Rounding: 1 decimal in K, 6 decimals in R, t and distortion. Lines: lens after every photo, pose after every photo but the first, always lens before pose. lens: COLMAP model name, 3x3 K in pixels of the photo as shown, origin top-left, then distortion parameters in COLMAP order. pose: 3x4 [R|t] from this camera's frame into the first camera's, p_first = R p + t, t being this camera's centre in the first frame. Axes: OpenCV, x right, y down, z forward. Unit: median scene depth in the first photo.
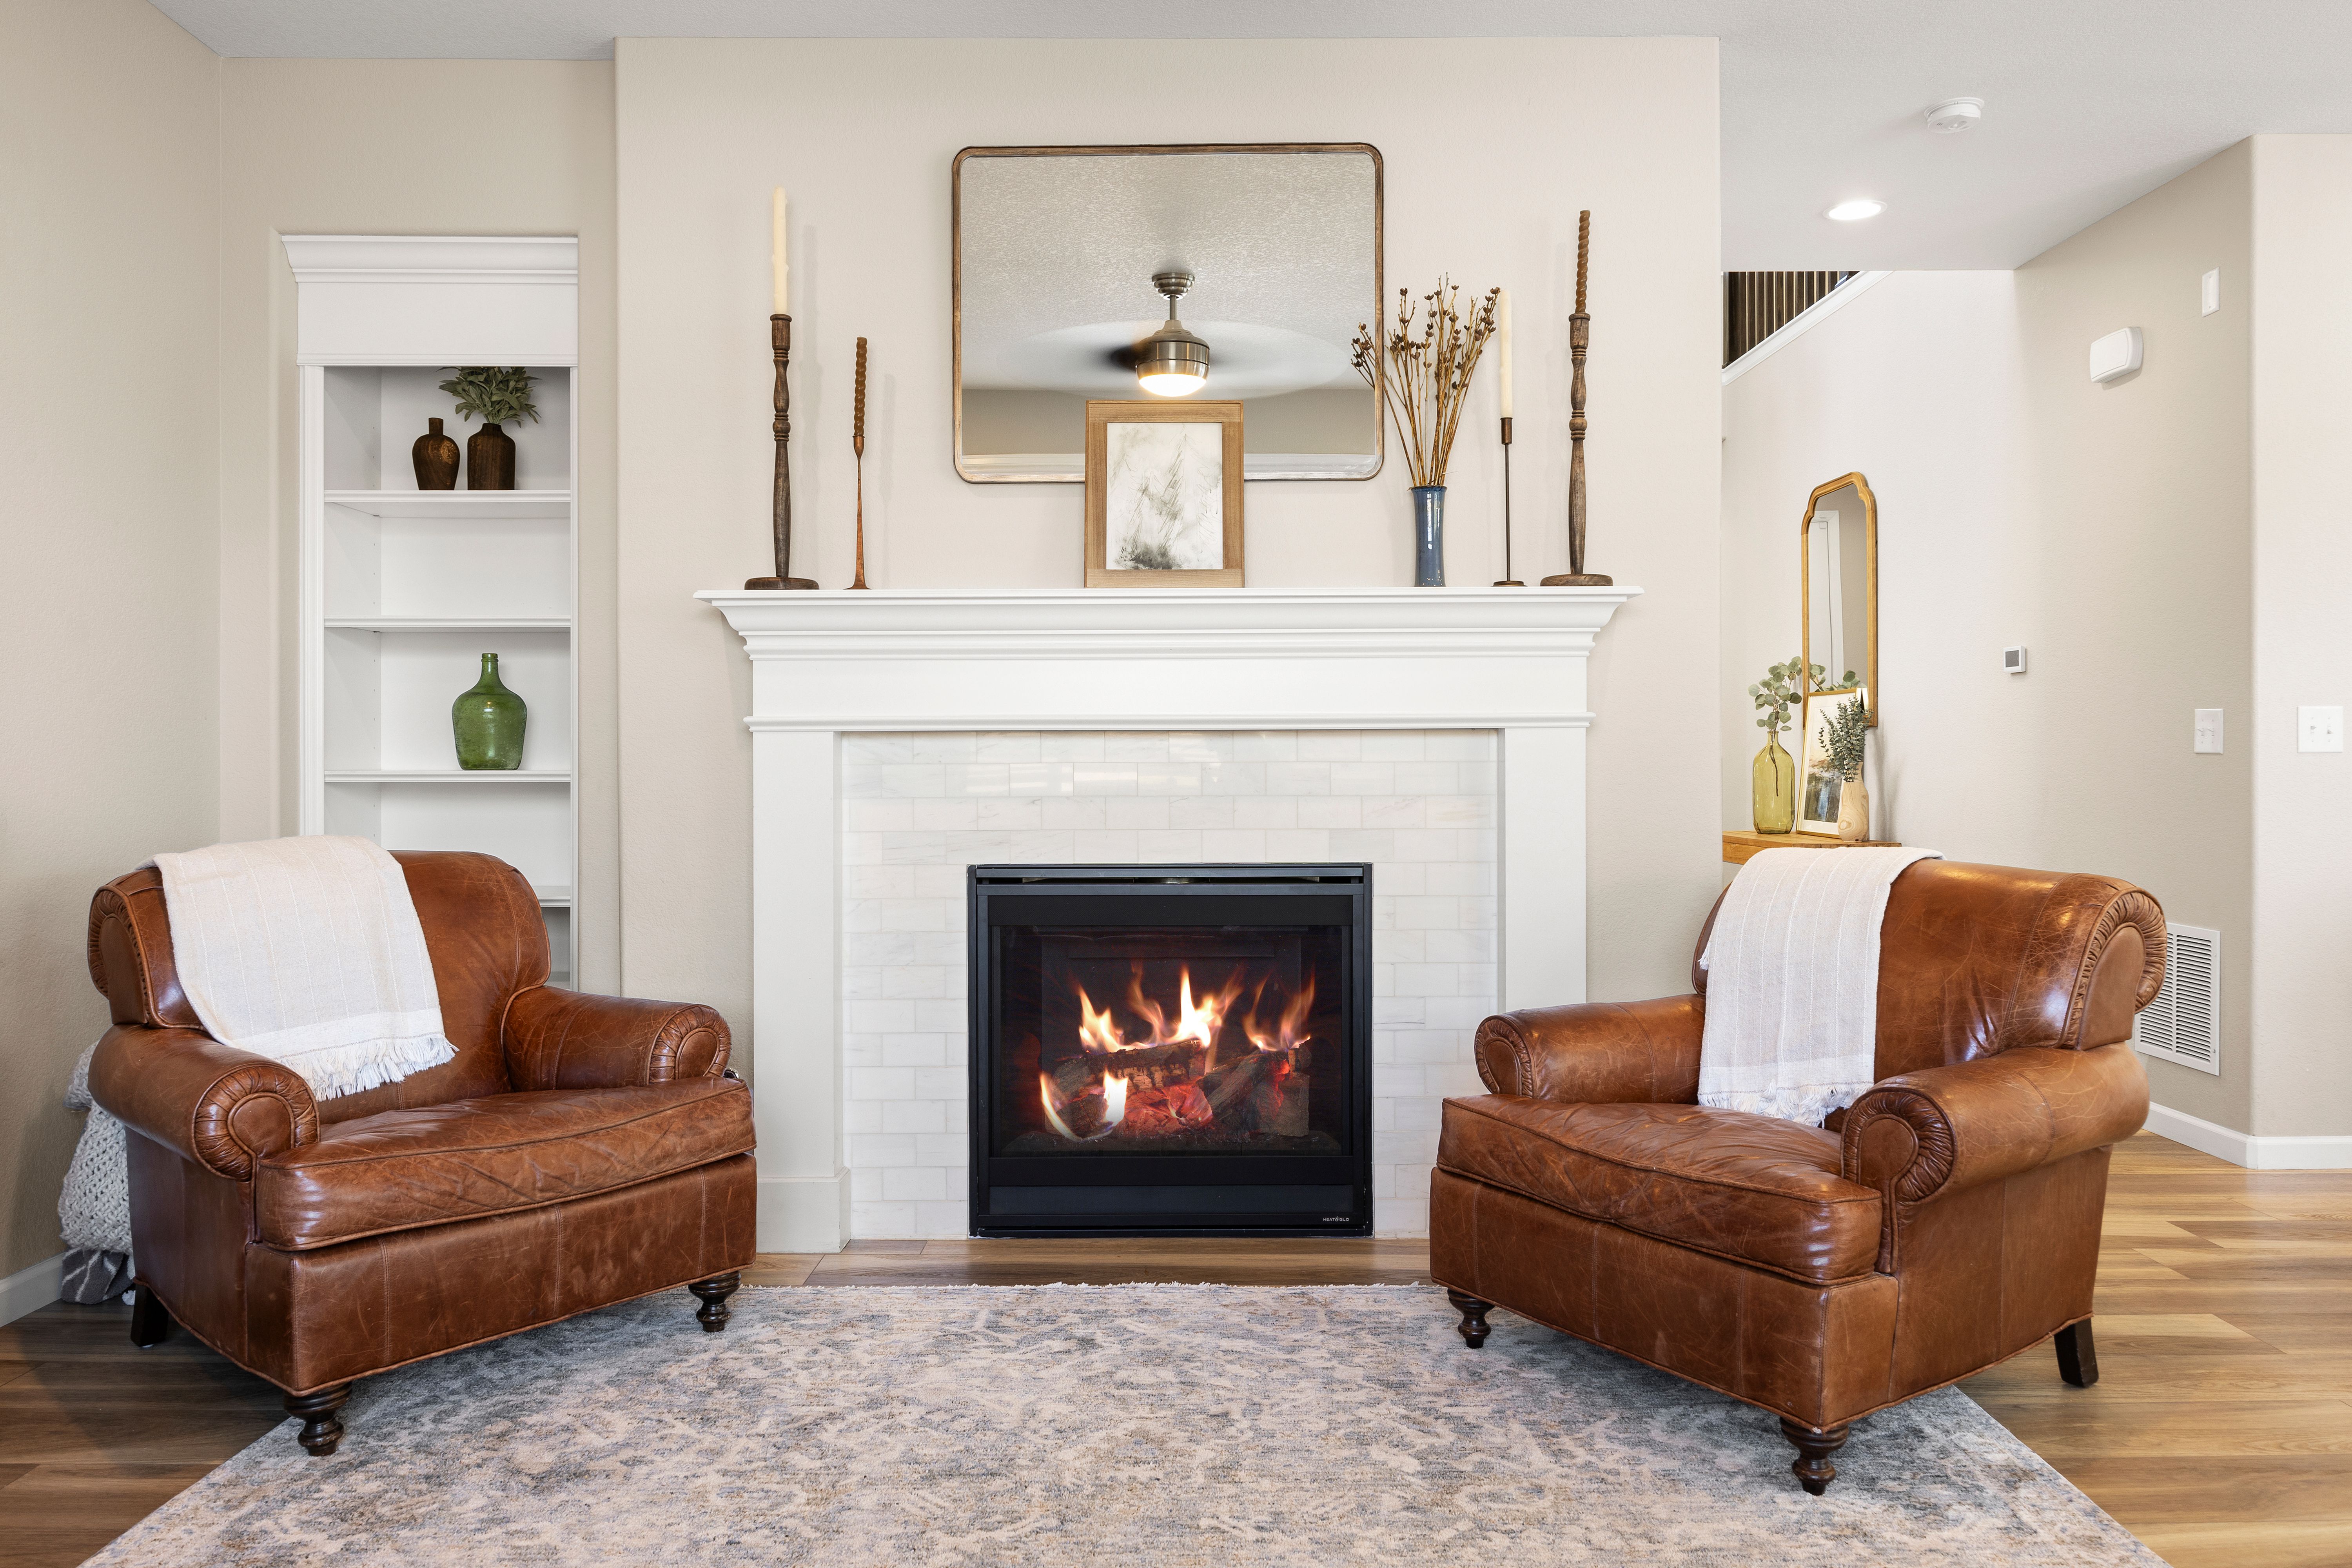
lens RADIAL K [[1667.6, 0, 1180.6], [0, 1667.6, 768.4], [0, 0, 1]] dist [-0.007951, 0.003827]
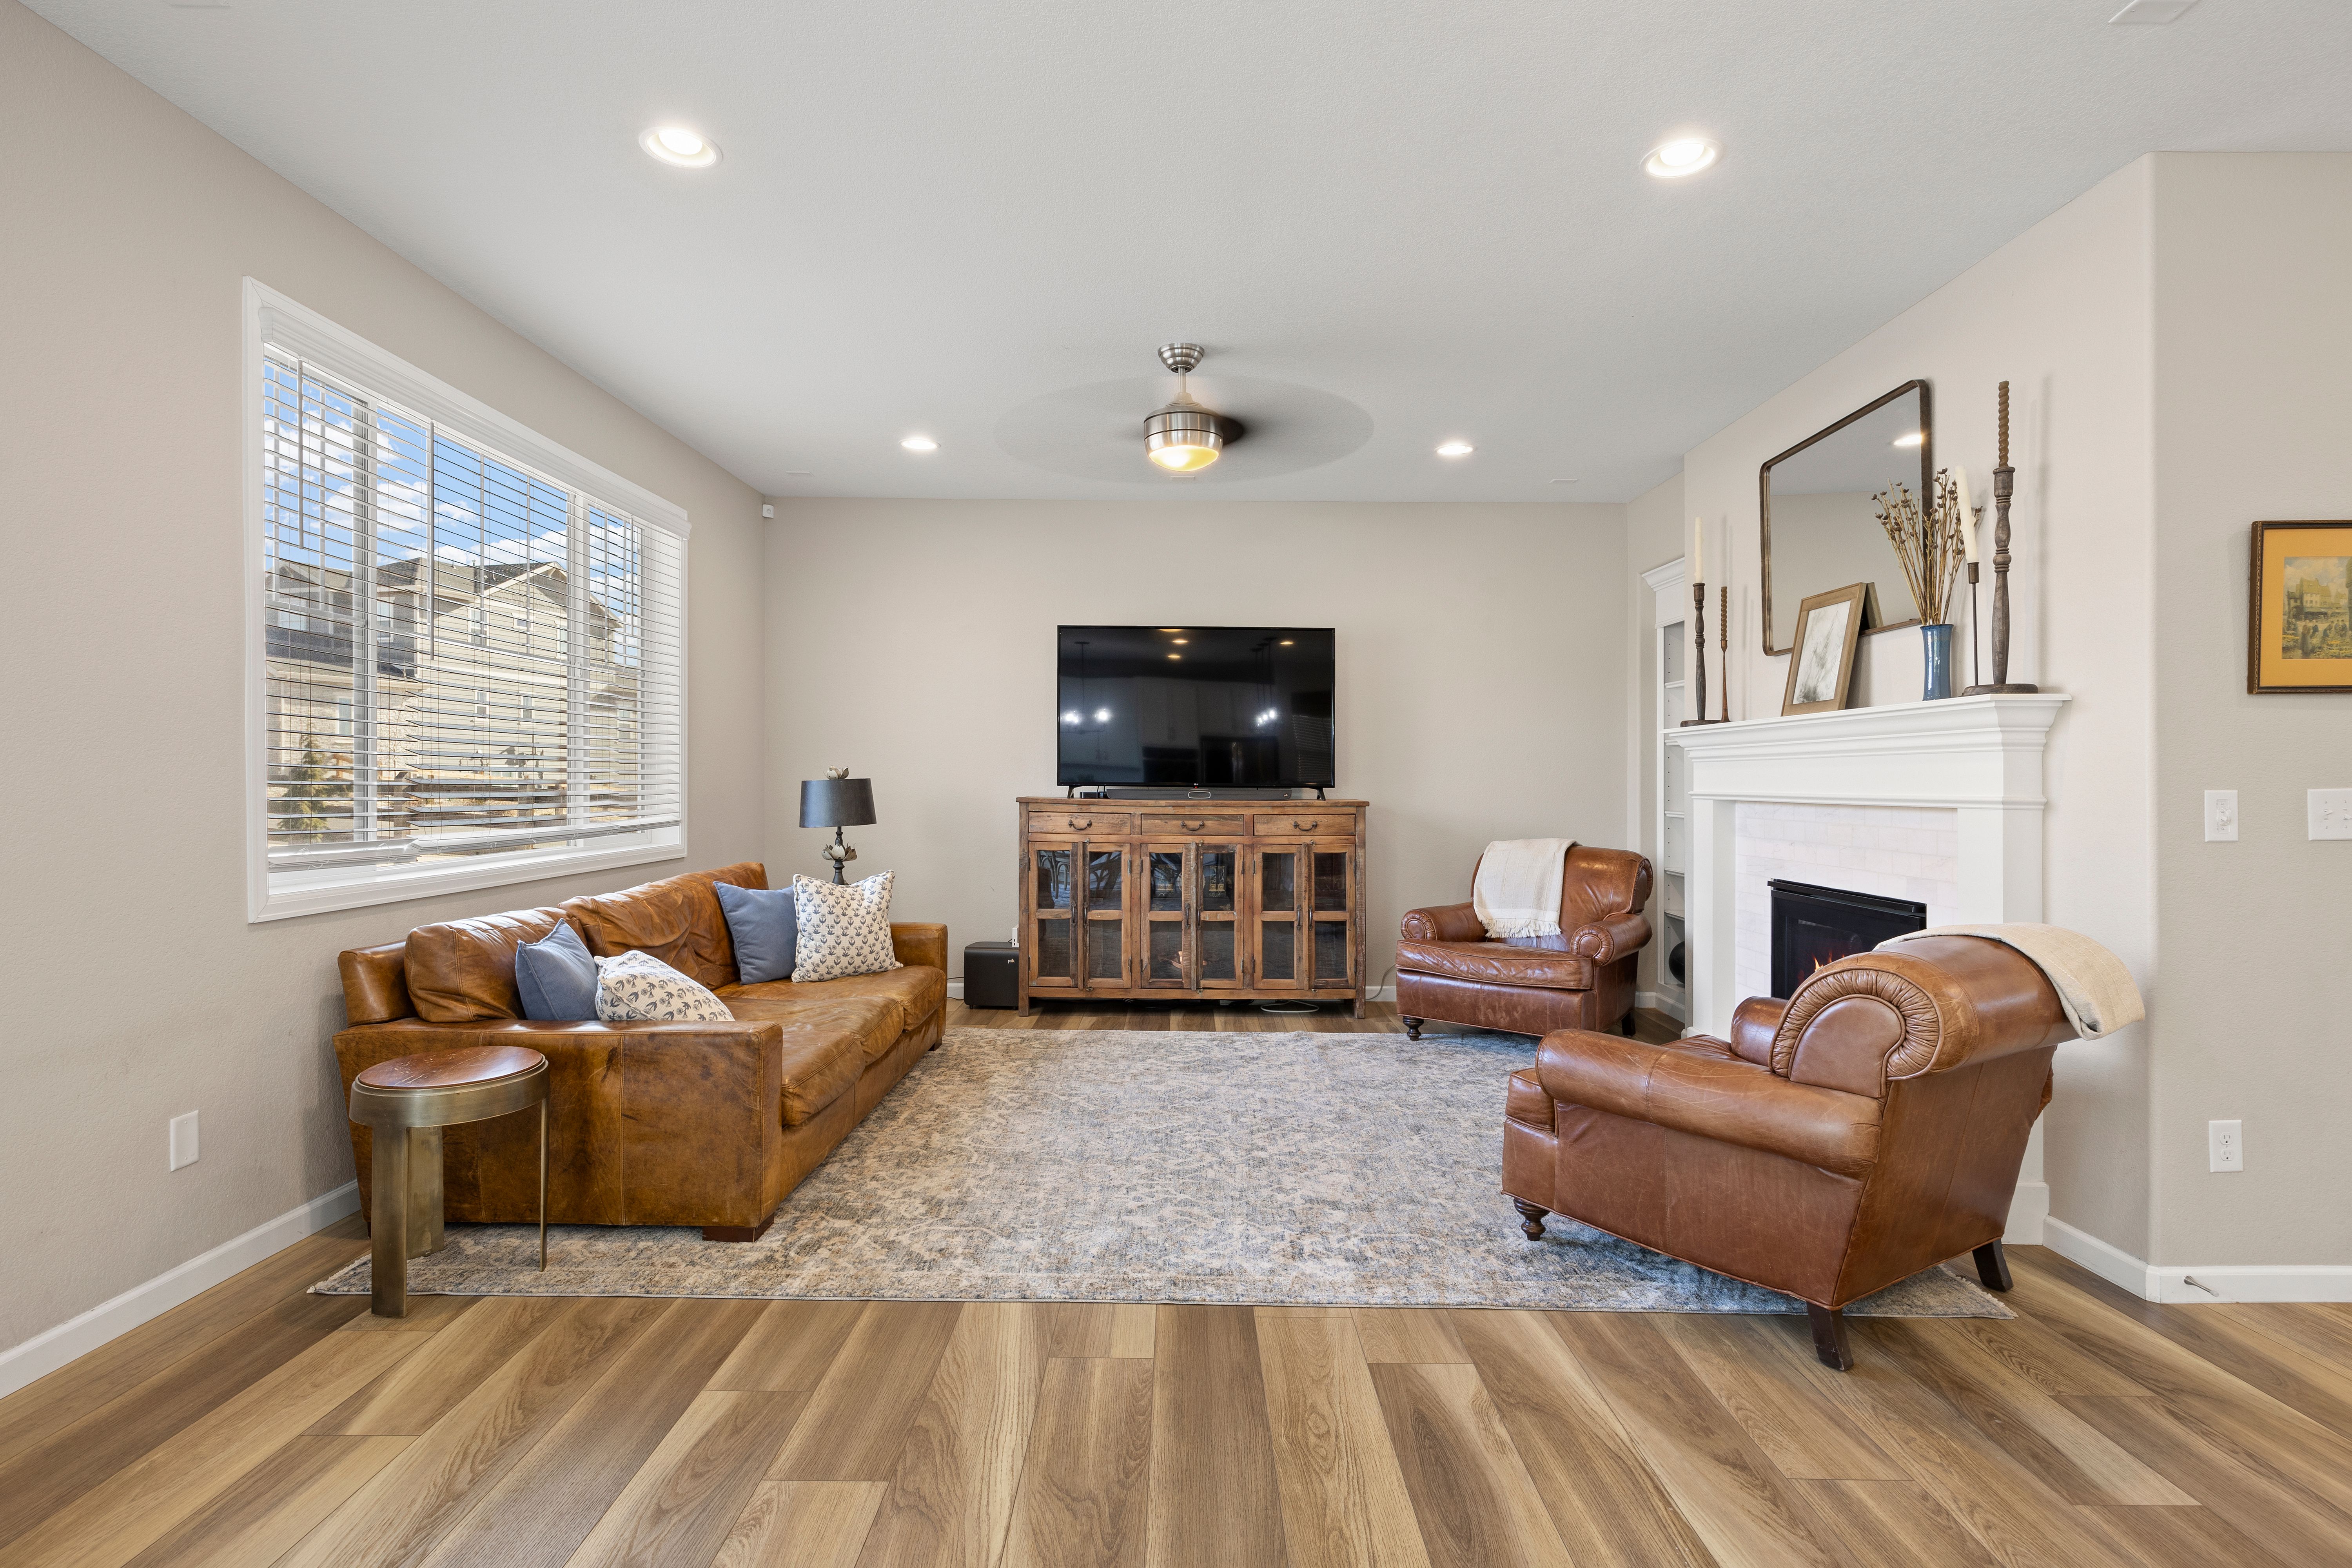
lens RADIAL K [[1152.8, 0, 1232.2], [0, 1152.8, 789.3], [0, 0, 1]] dist [0.010180, -0.000523]
pose [[0.033337, 0.012812, -0.999362, 1.083968], [-0.007677, 0.999892, 0.012563, -0.046556], [0.999415, 0.007253, 0.033431, 0.418516]]
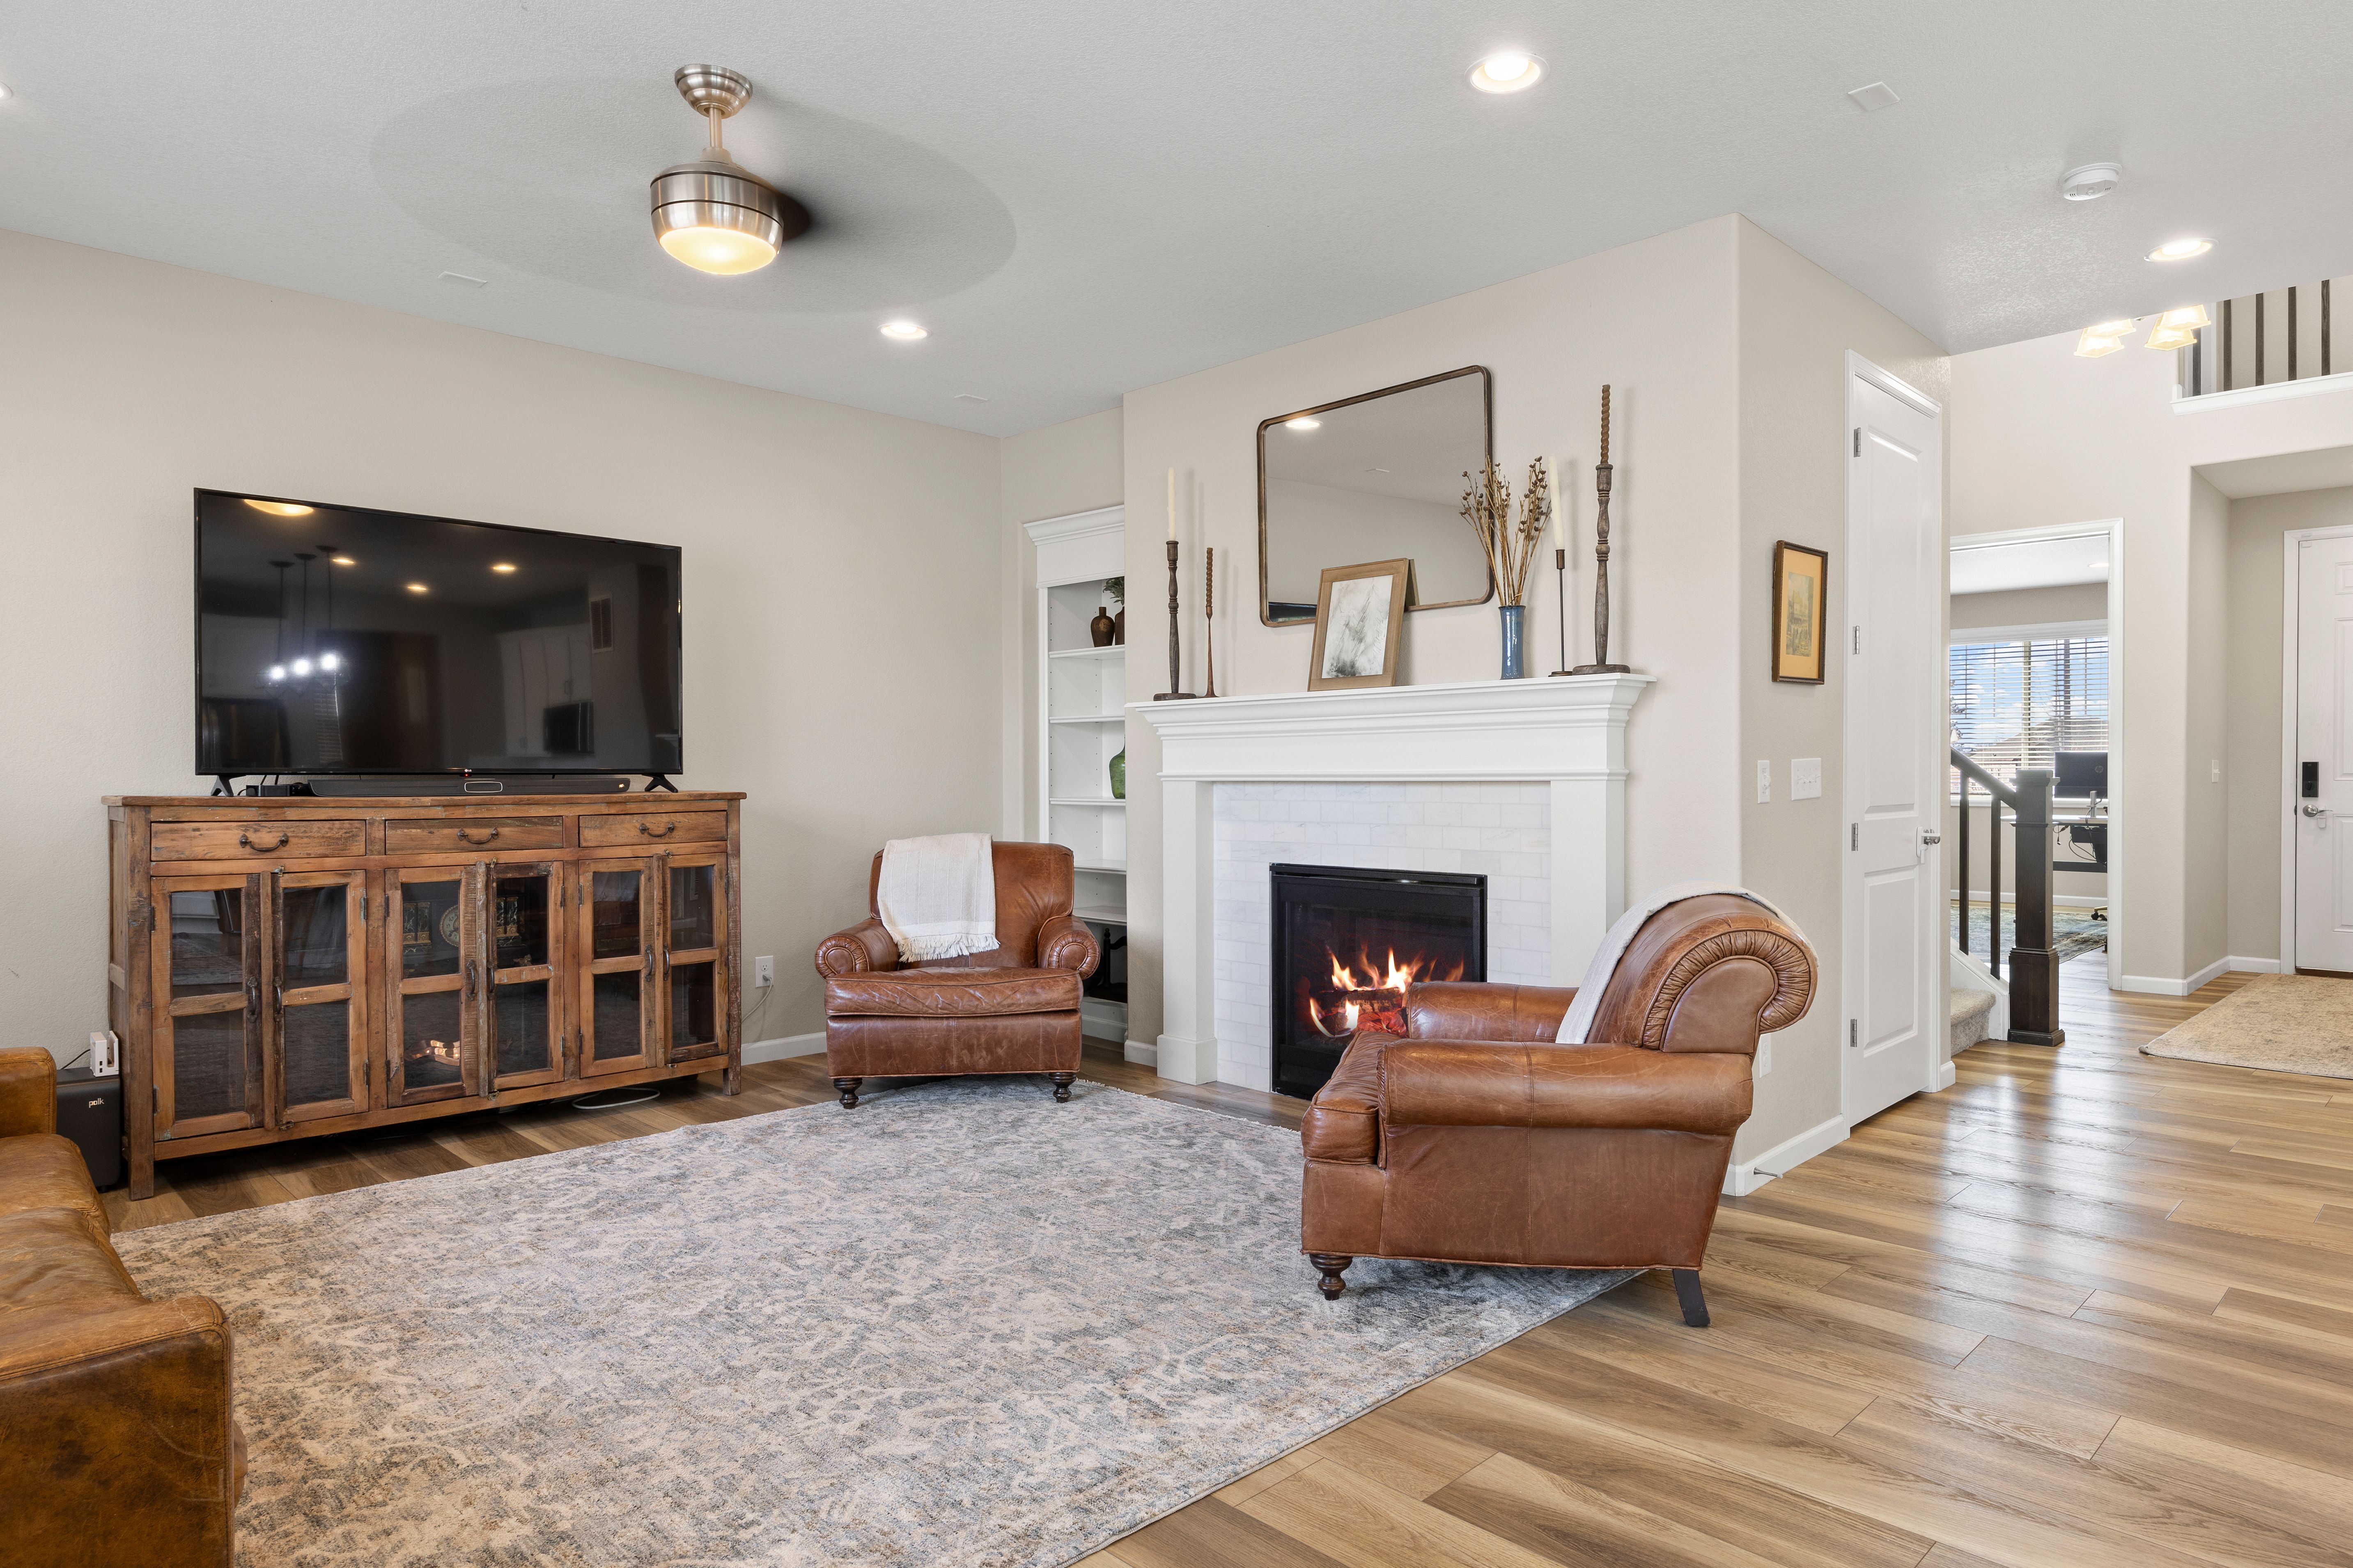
lens RADIAL K [[1335.8, 0, 1233.6], [0, 1335.8, 789.5], [0, 0, 1]] dist [0.000934, 0.002479]
pose [[0.721639, 0.009950, -0.692198, 0.773967], [-0.000562, 0.999905, 0.013787, -0.032608], [0.692269, -0.009561, 0.721576, 0.038982]]
